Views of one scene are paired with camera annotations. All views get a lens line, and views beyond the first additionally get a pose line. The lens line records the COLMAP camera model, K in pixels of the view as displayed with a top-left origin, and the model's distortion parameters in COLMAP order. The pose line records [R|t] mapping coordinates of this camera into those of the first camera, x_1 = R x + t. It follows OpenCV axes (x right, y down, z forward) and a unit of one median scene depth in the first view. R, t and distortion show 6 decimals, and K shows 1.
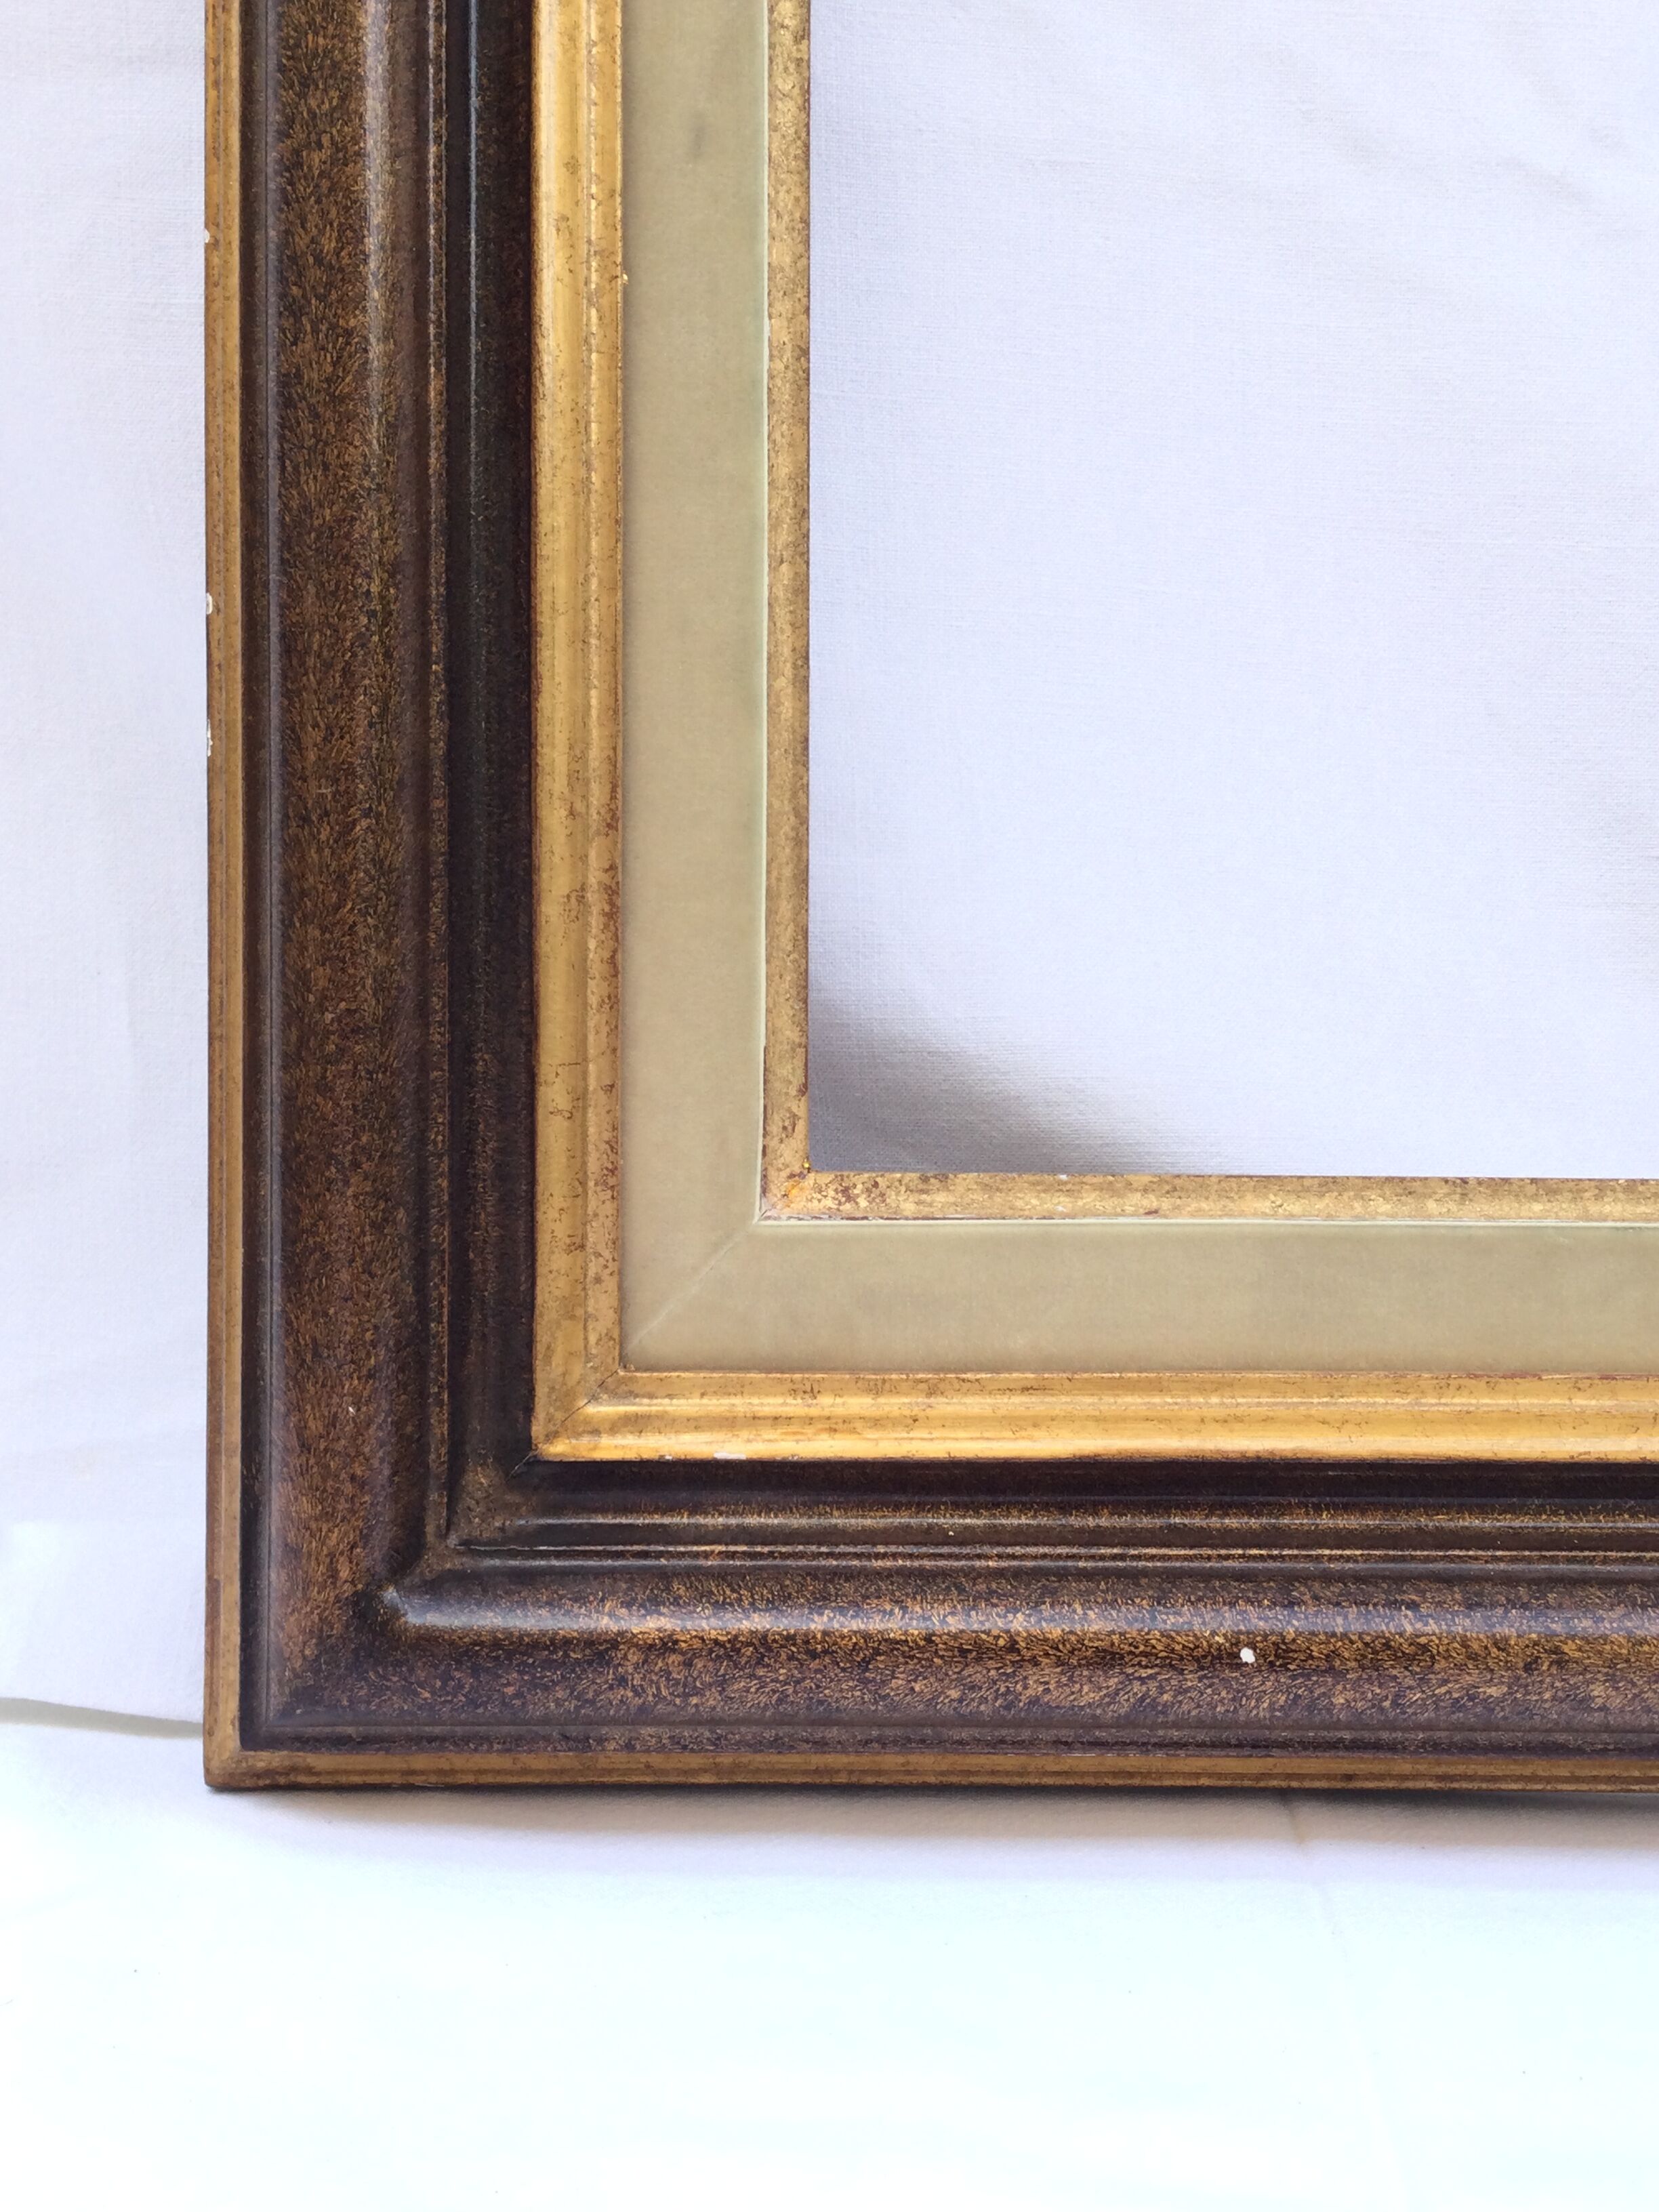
lens RADIAL K [[2480.2, 0, 829.5], [0, 2480.2, 1106.0], [0, 0, 1]] dist [0.135692, -0.292792]
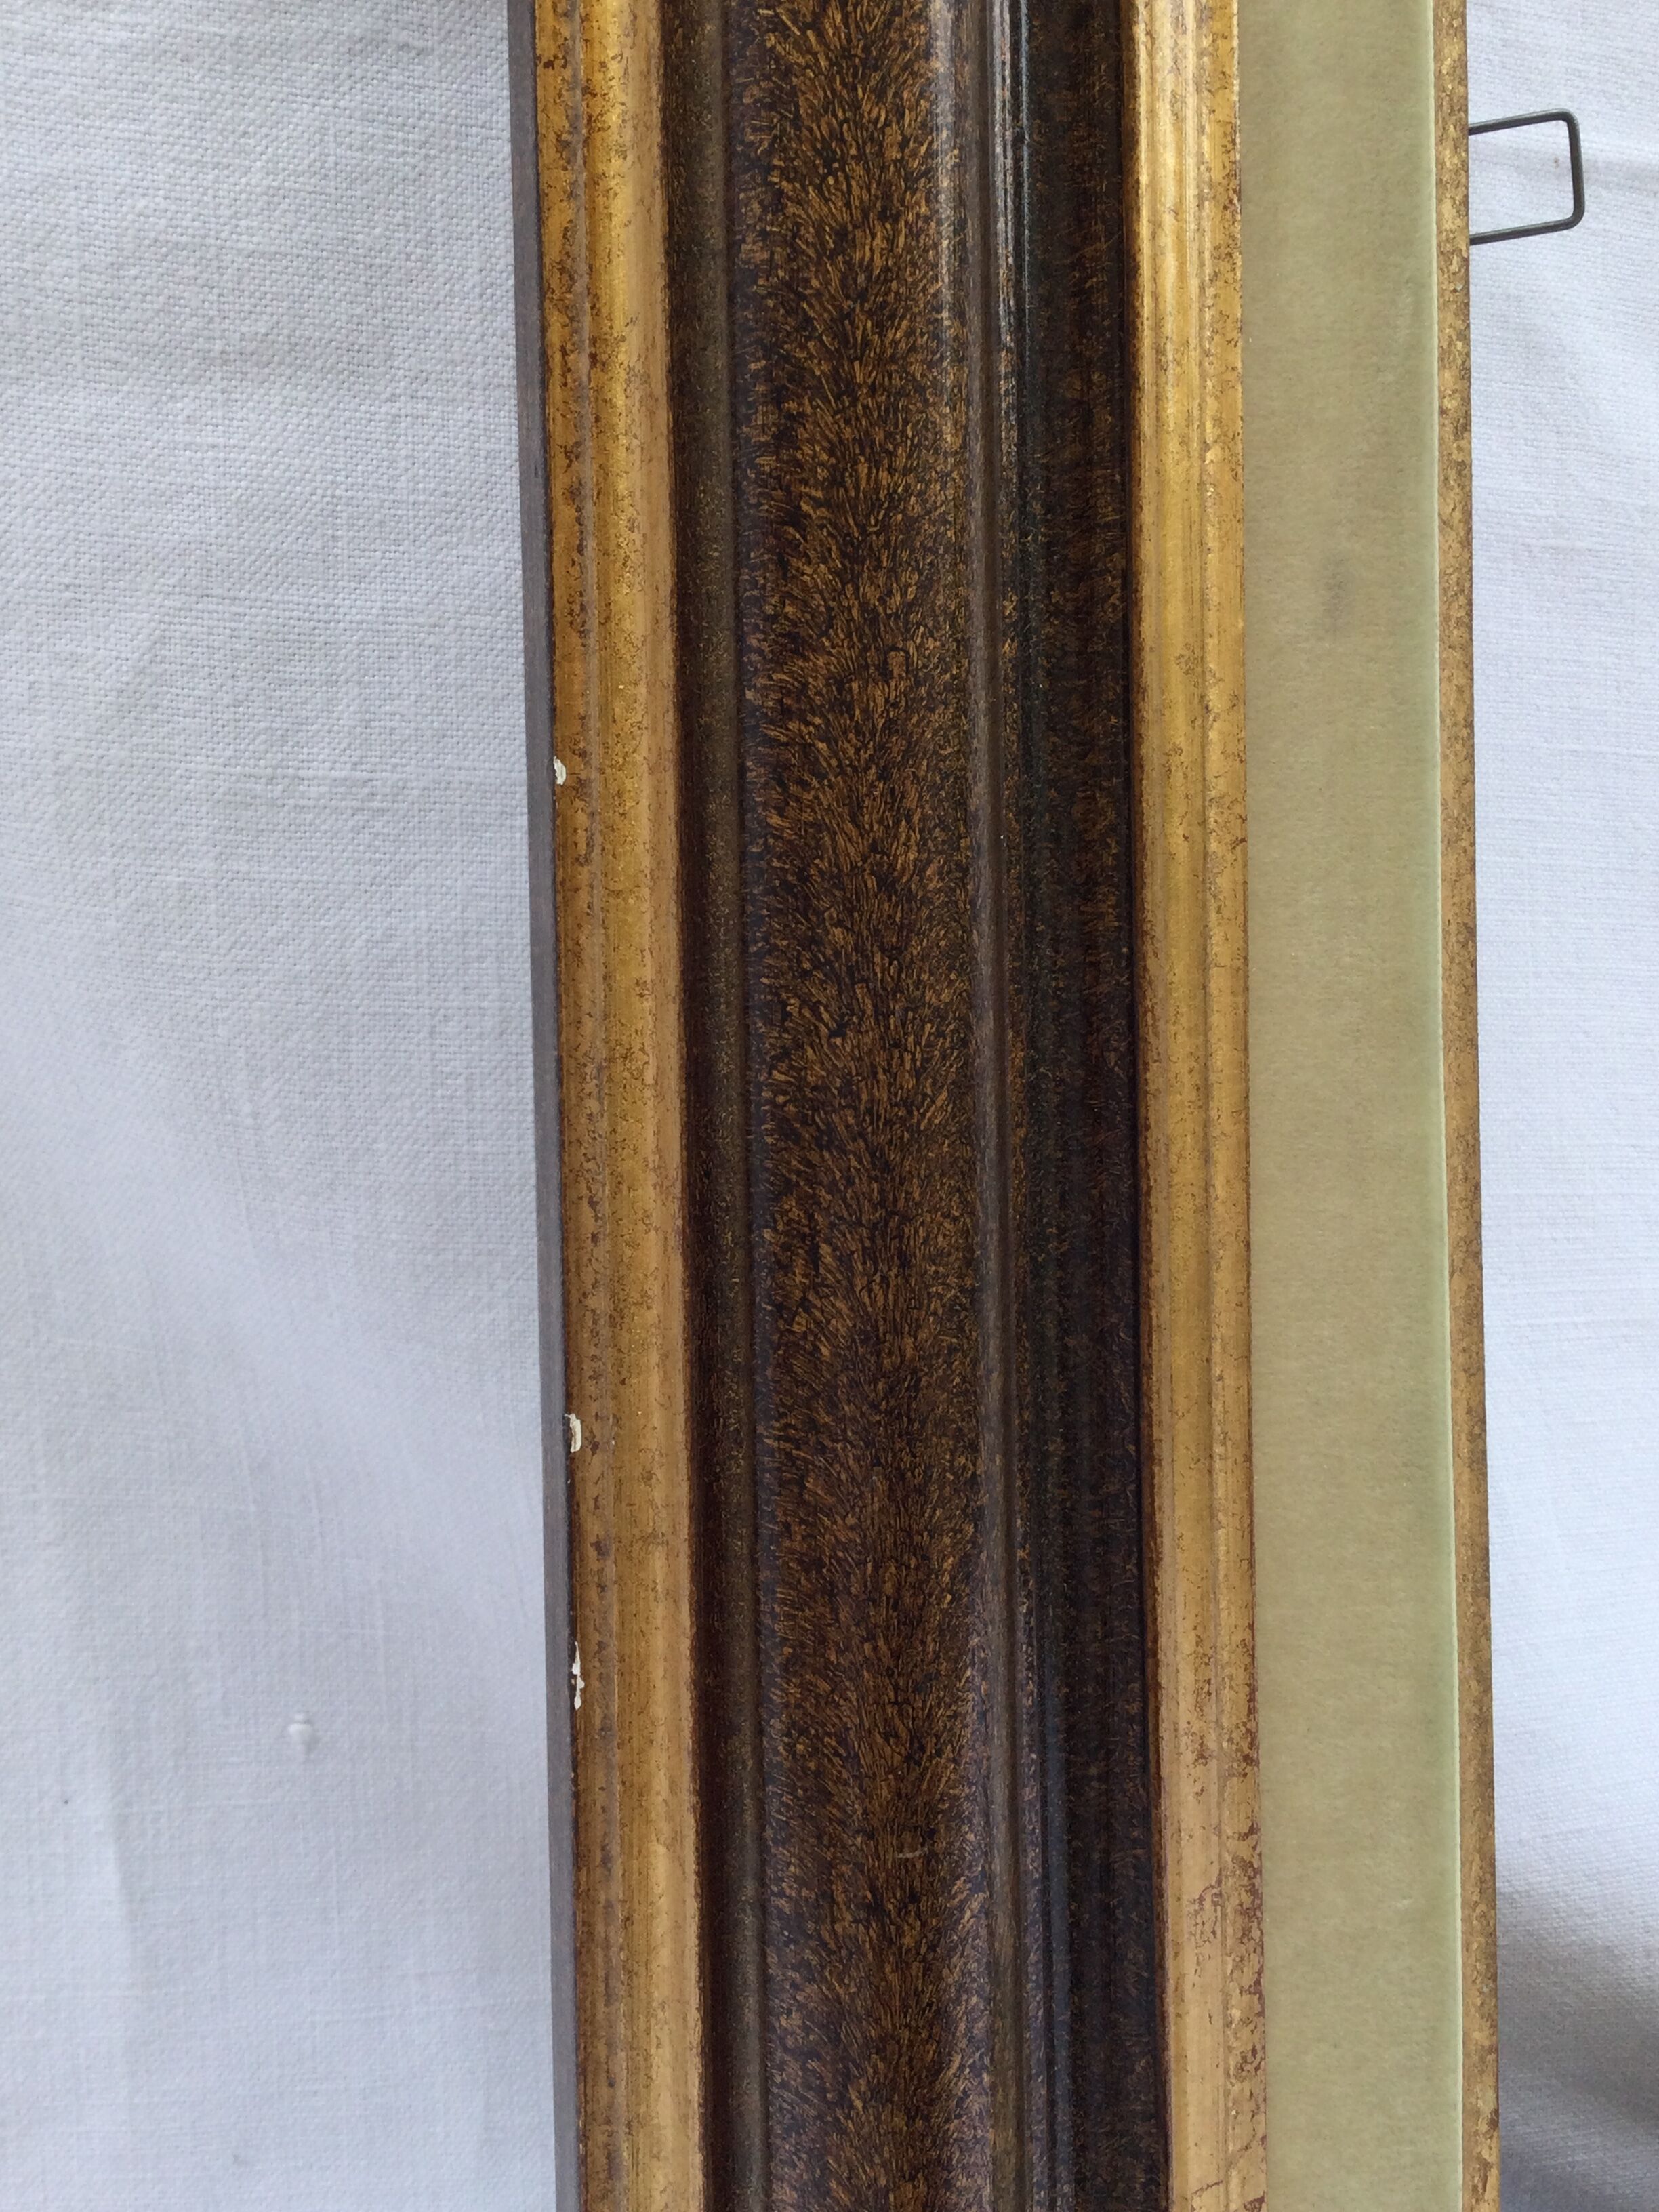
lens RADIAL K [[2480.2, 0, 829.5], [0, 2480.2, 1106.0], [0, 0, 1]] dist [0.135692, -0.292792]
pose [[0.962510, -0.030289, 0.269549, -0.359253], [0.026274, 0.999484, 0.018492, -0.297773], [-0.269970, -0.010717, 0.962809, 0.486734]]
